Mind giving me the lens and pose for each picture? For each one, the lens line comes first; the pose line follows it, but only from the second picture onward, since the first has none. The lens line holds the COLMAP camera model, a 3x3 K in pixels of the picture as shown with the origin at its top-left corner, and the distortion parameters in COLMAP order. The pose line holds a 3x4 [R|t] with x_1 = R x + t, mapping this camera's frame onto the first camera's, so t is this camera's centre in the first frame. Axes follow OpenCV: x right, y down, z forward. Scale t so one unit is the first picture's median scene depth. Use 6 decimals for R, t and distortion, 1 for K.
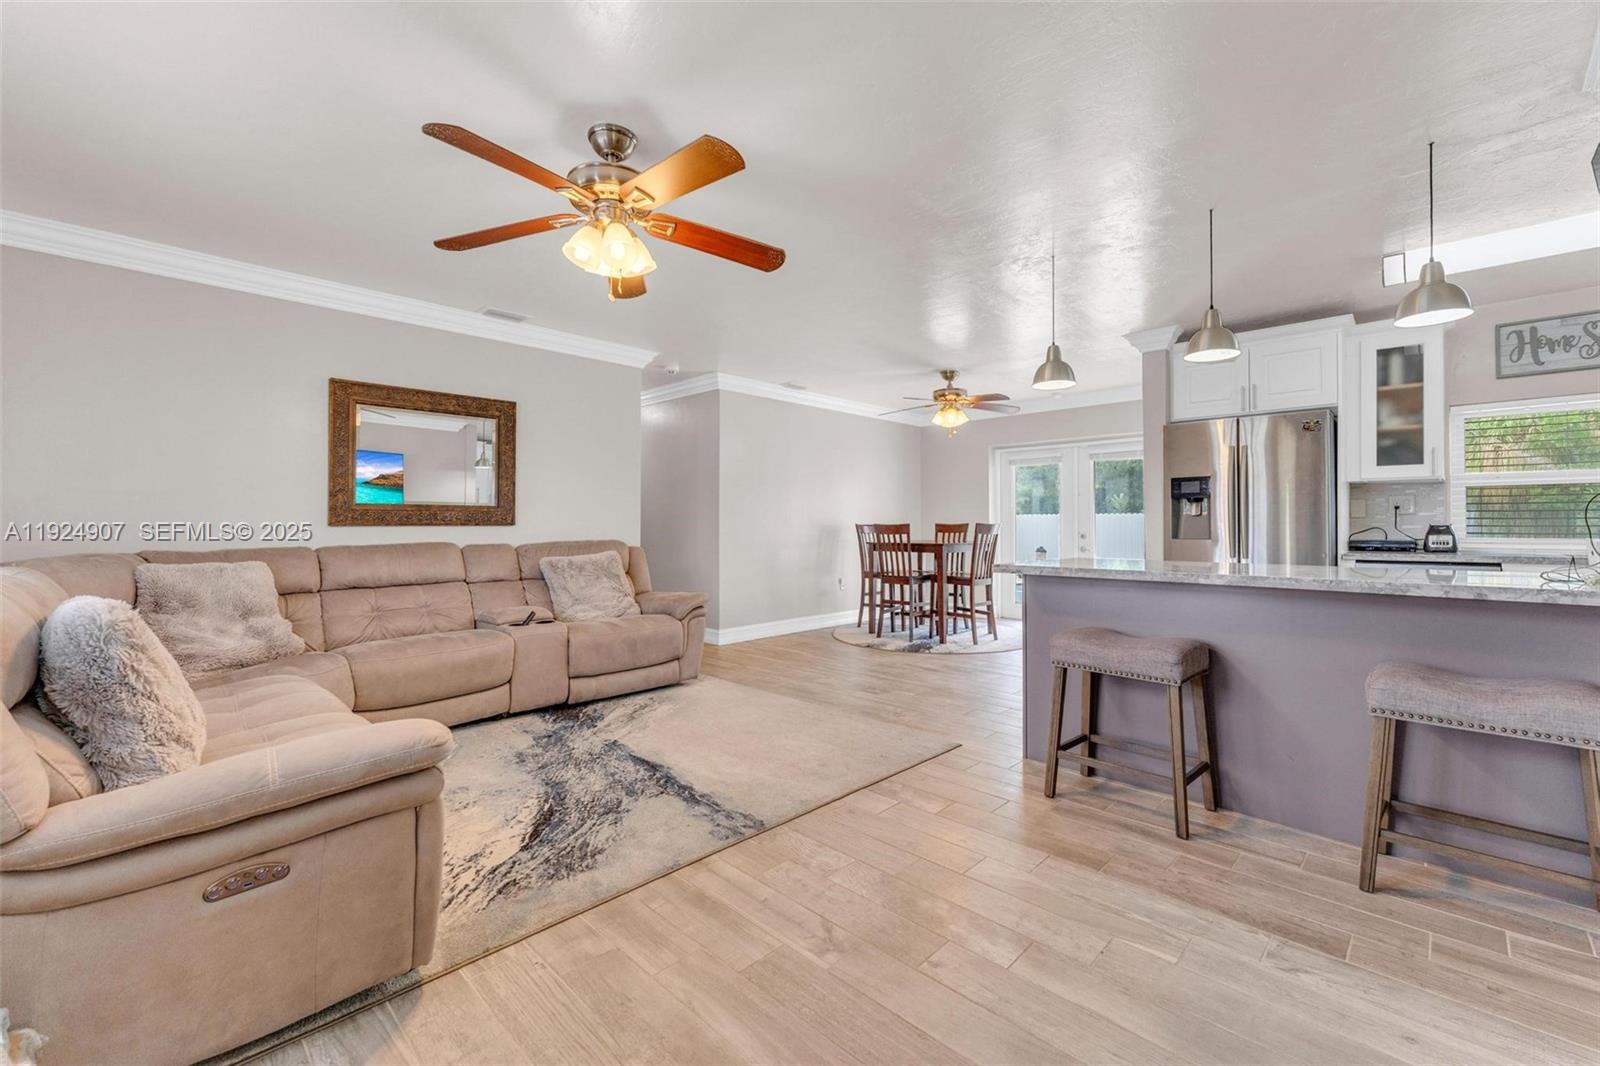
lens RADIAL K [[644.7, 0, 799.8], [0, 644.7, 521.3], [0, 0, 1]] dist [-0.000419, -0.000488]
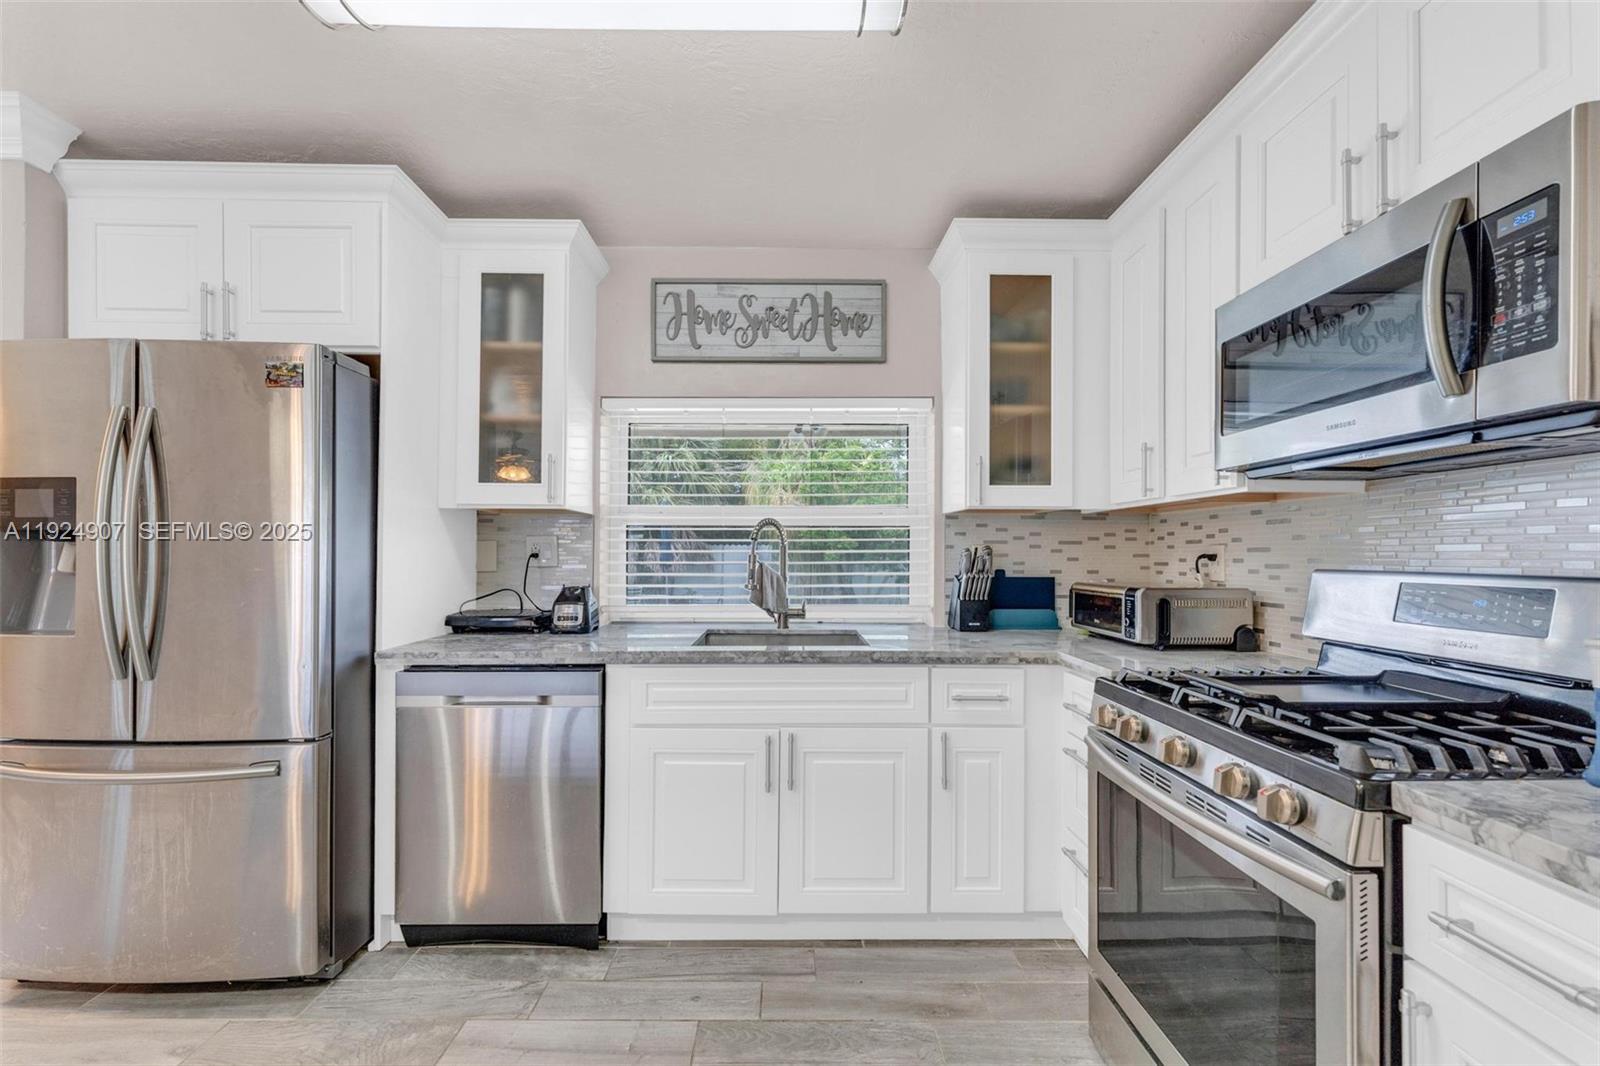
lens RADIAL K [[649.3, 0, 794.6], [0, 649.3, 550.0], [0, 0, 1]] dist [0.000606, 0.000017]
pose [[0.721747, 0.008359, 0.692107, 0.886987], [-0.009422, 0.999953, -0.002251, -0.036317], [-0.692093, -0.004896, 0.721792, 0.513028]]
